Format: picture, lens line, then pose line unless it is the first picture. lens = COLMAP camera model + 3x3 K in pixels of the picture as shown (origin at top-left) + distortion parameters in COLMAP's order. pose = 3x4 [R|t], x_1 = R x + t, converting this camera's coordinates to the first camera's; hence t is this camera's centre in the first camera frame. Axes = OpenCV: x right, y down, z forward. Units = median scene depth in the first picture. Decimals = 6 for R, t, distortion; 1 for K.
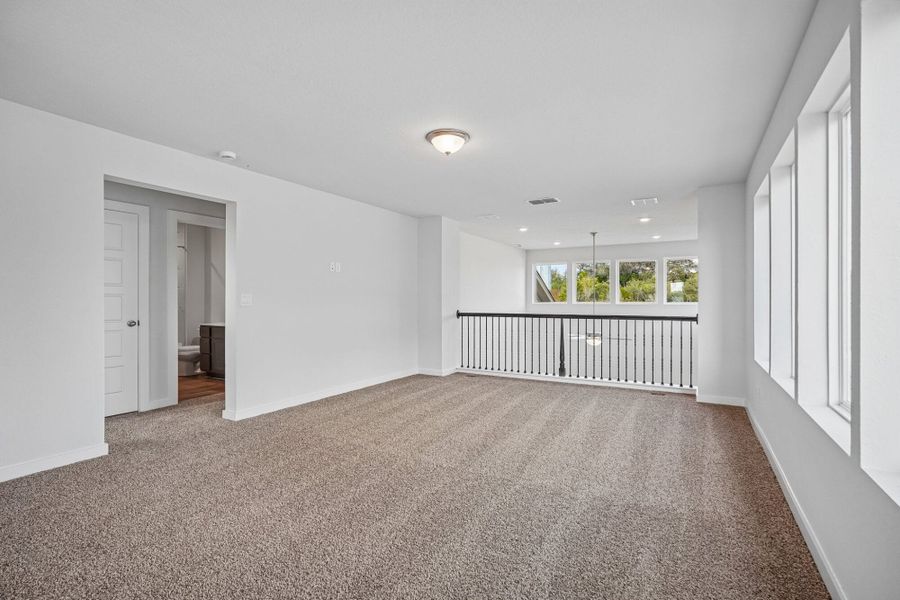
lens RADIAL K [[435.5, 0, 453.7], [0, 435.5, 302.1], [0, 0, 1]] dist [-0.003695, 0.000052]
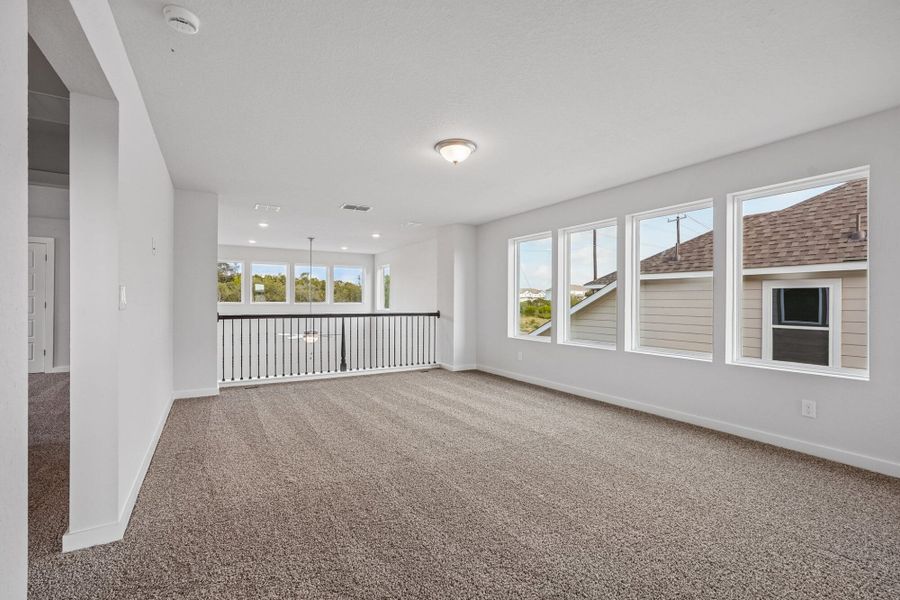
lens RADIAL K [[402.9, 0, 446.1], [0, 402.9, 300.9], [0, 0, 1]] dist [-0.005437, 0.002974]
pose [[0.495940, 0.002232, 0.868354, -0.432393], [-0.000425, 0.999997, -0.002328, -0.001296], [-0.868357, 0.000785, 0.495939, 0.251901]]
